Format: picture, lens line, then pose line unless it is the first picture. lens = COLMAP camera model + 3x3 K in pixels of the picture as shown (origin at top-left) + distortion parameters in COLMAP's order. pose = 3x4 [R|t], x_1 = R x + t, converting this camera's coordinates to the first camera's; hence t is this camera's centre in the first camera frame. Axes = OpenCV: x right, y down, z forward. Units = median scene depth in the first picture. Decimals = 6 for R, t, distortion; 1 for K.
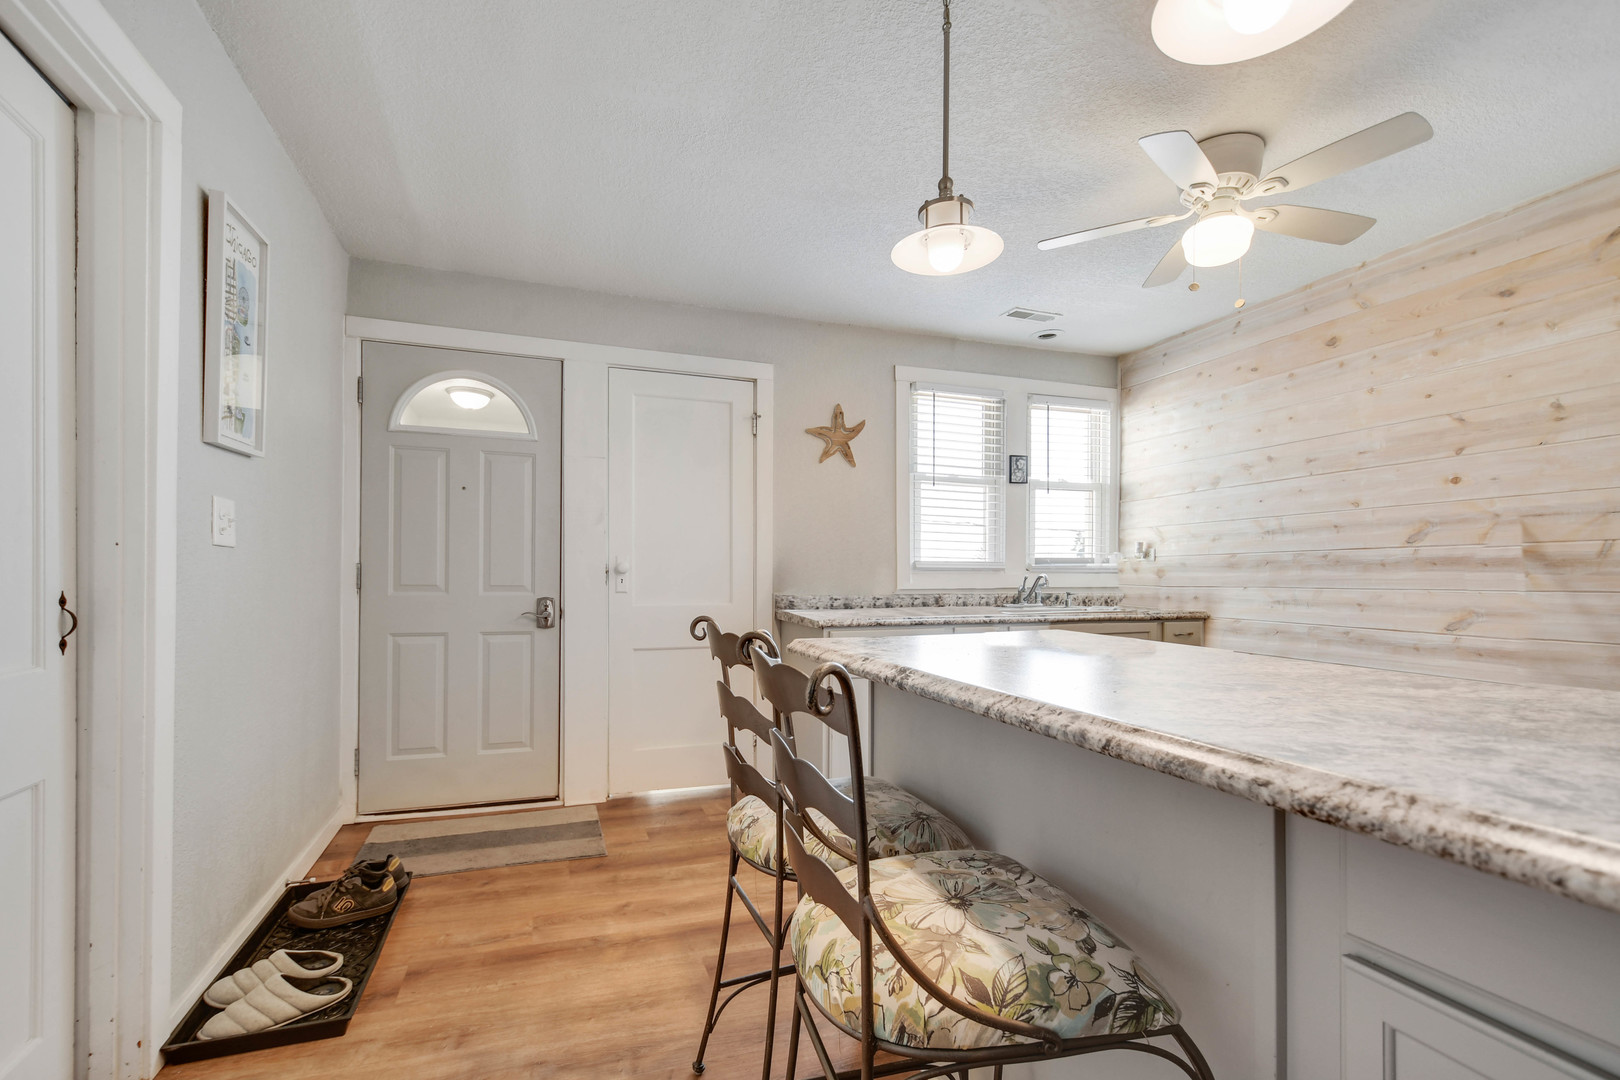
lens RADIAL K [[713.2, 0, 805.5], [0, 713.2, 566.3], [0, 0, 1]] dist [-0.000037, -0.001728]
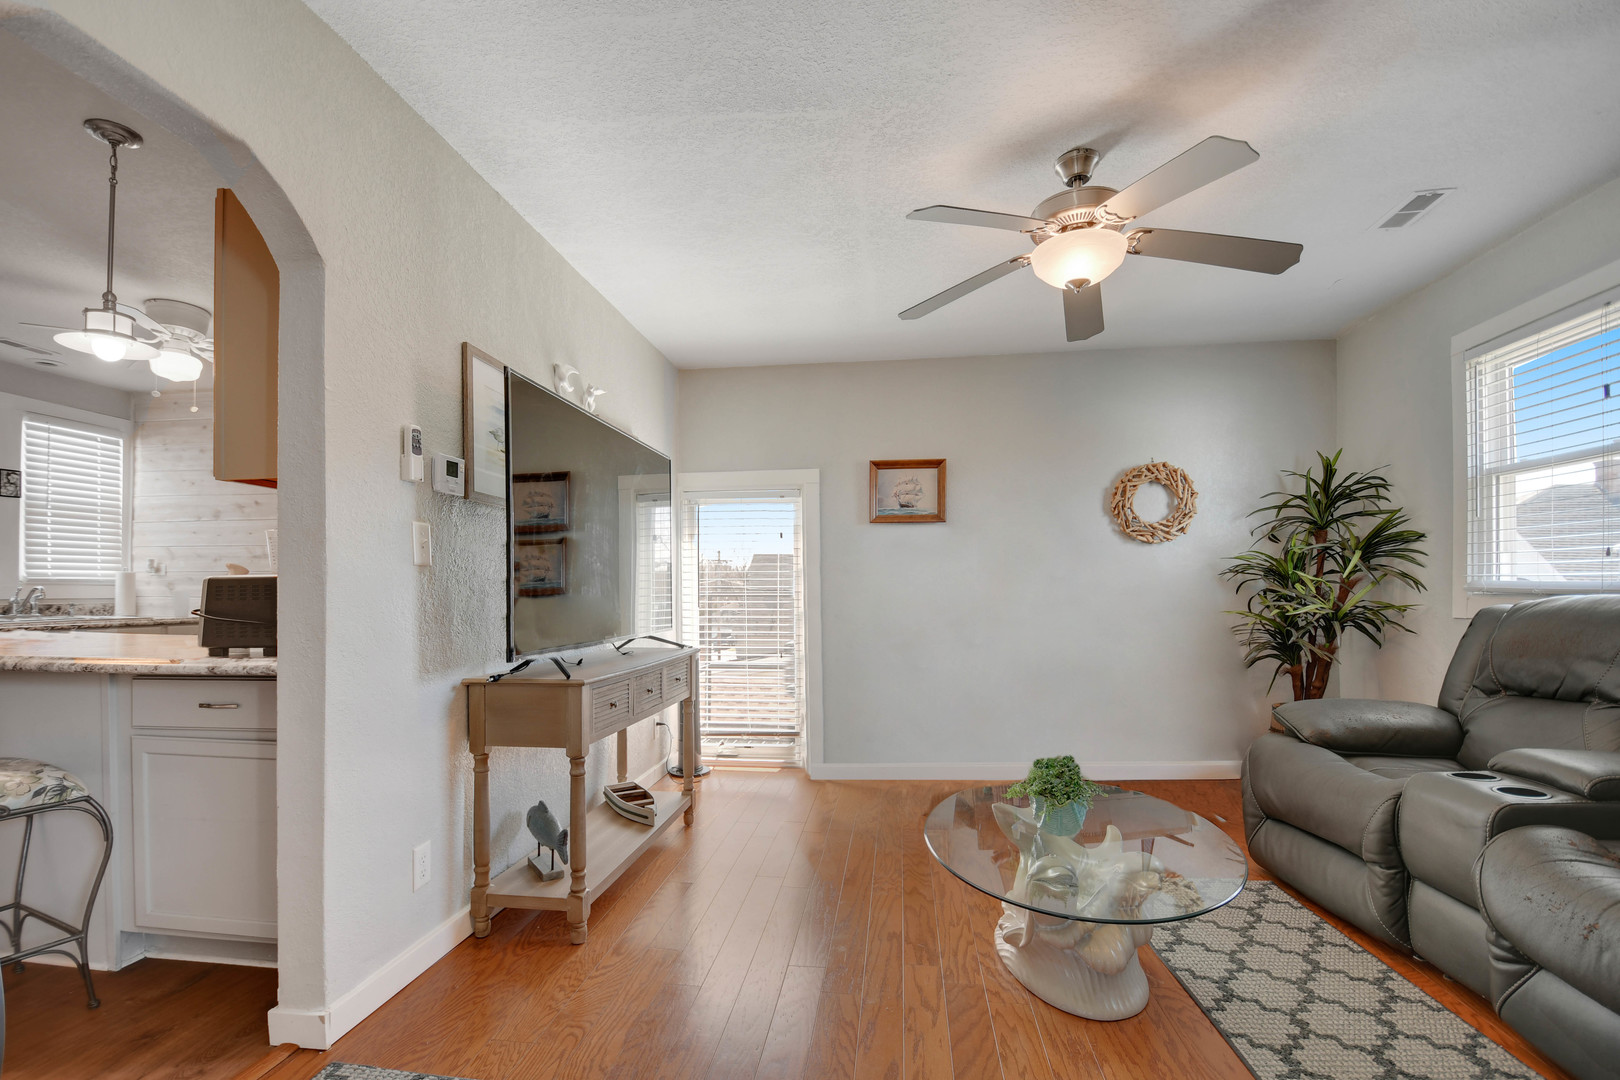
lens RADIAL K [[772.3, 0, 778.0], [0, 772.3, 593.6], [0, 0, 1]] dist [0.000401, -0.000237]
pose [[0.492747, -0.007115, 0.870144, -0.130837], [-0.013768, 0.999778, 0.015971, -0.012043], [-0.870064, -0.019850, 0.492539, -0.536089]]
